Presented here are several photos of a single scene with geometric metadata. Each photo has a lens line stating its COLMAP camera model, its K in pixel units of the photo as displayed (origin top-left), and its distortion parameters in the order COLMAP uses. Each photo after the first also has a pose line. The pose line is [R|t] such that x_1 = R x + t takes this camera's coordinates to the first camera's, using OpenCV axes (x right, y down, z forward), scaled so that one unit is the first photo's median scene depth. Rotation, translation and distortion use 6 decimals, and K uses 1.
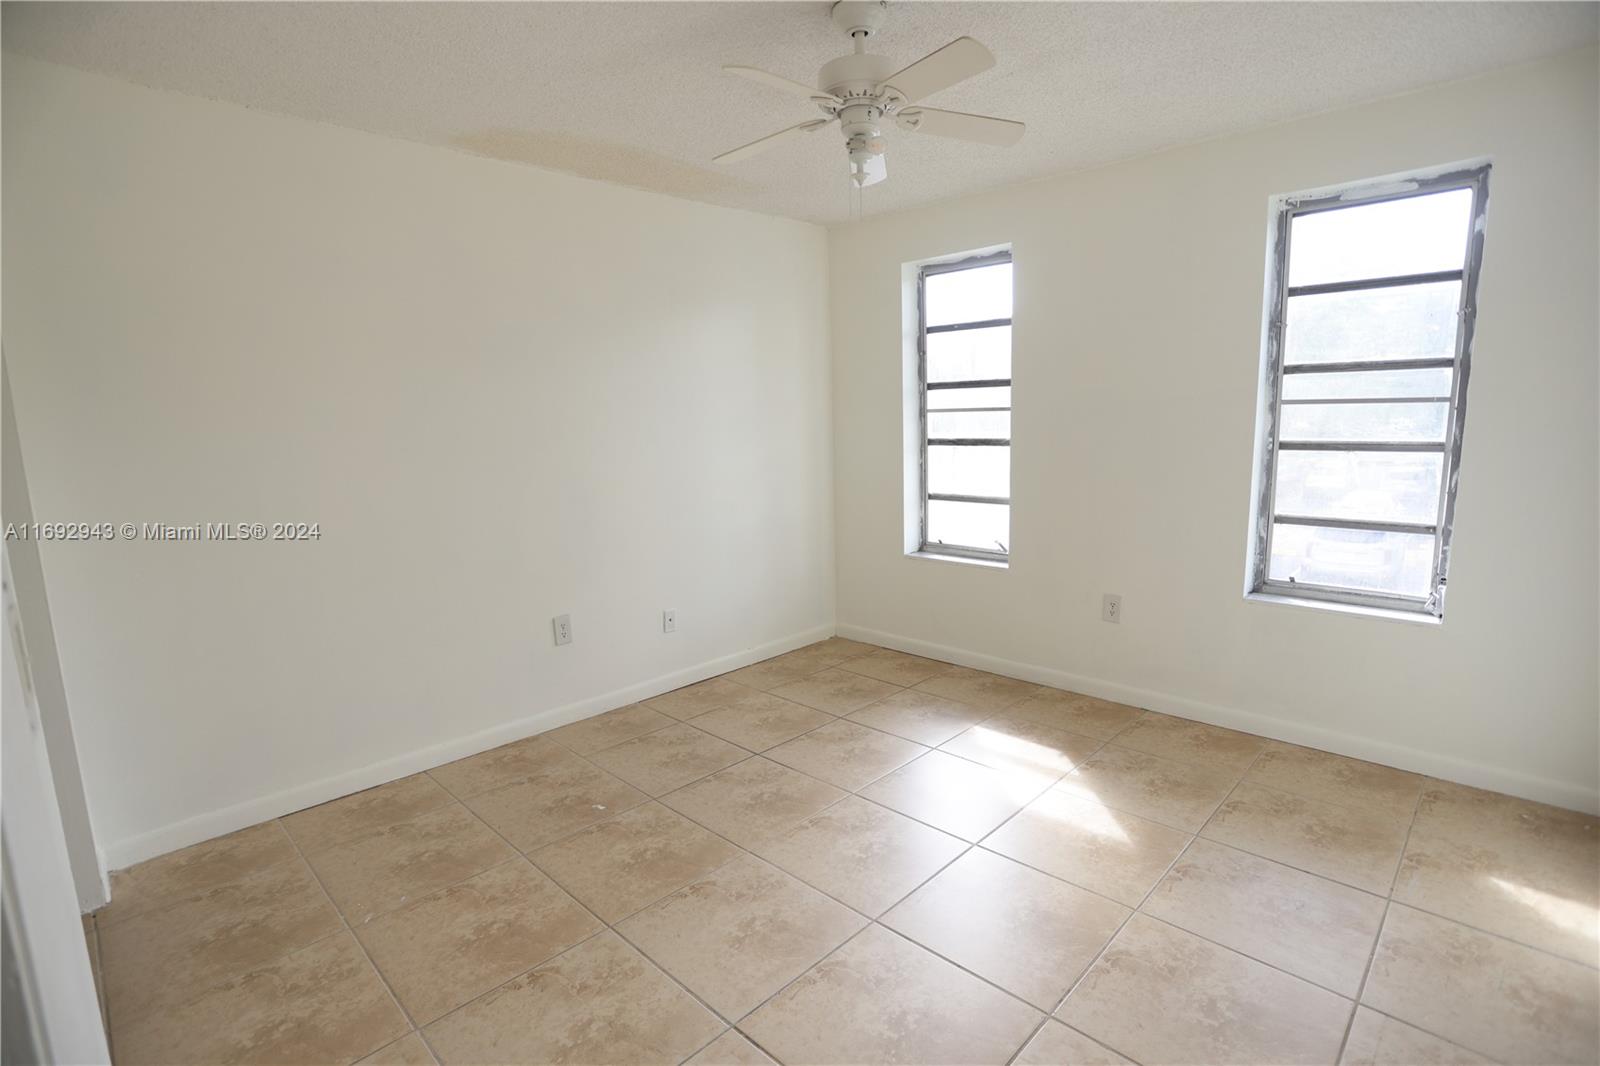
lens RADIAL K [[775.8, 0, 793.6], [0, 775.8, 545.1], [0, 0, 1]] dist [-0.070228, 0.026906]
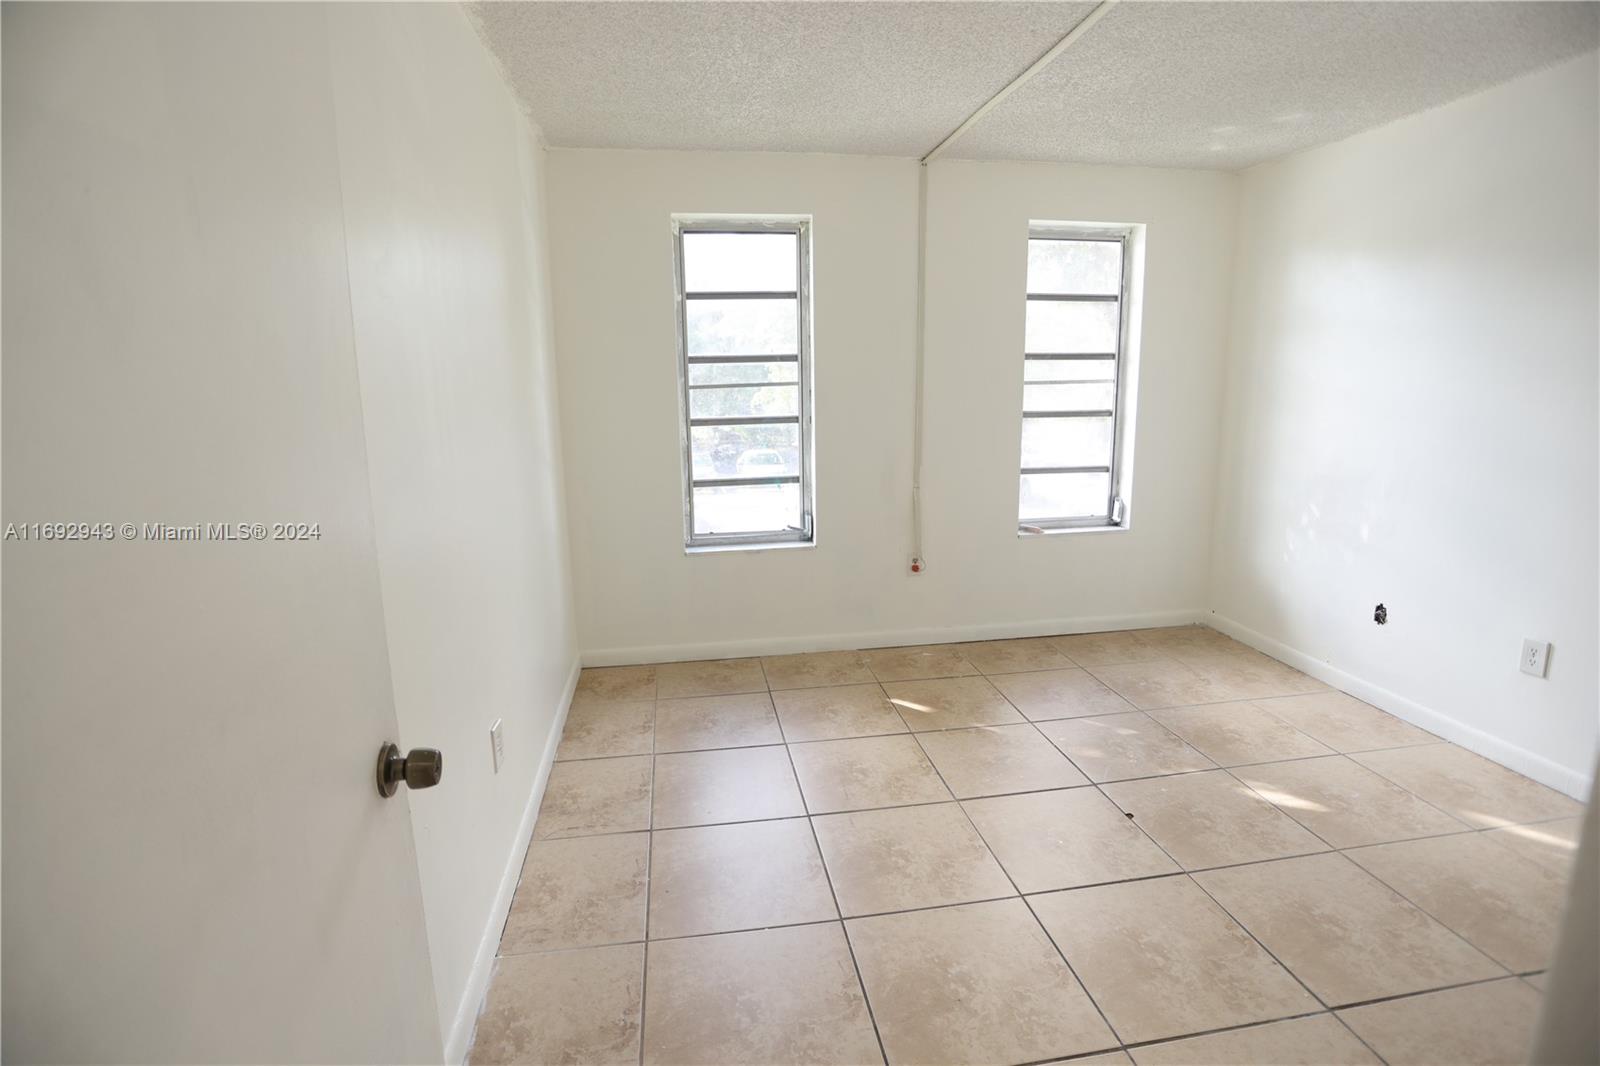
lens RADIAL K [[715.6, 0, 799.9], [0, 715.6, 532.7], [0, 0, 1]] dist [-0.040417, -0.000088]
pose [[0.610762, -0.142779, 0.778835, -0.460649], [0.133436, 0.988100, 0.076502, -0.060883], [-0.780490, 0.057200, 0.622546, 0.442700]]
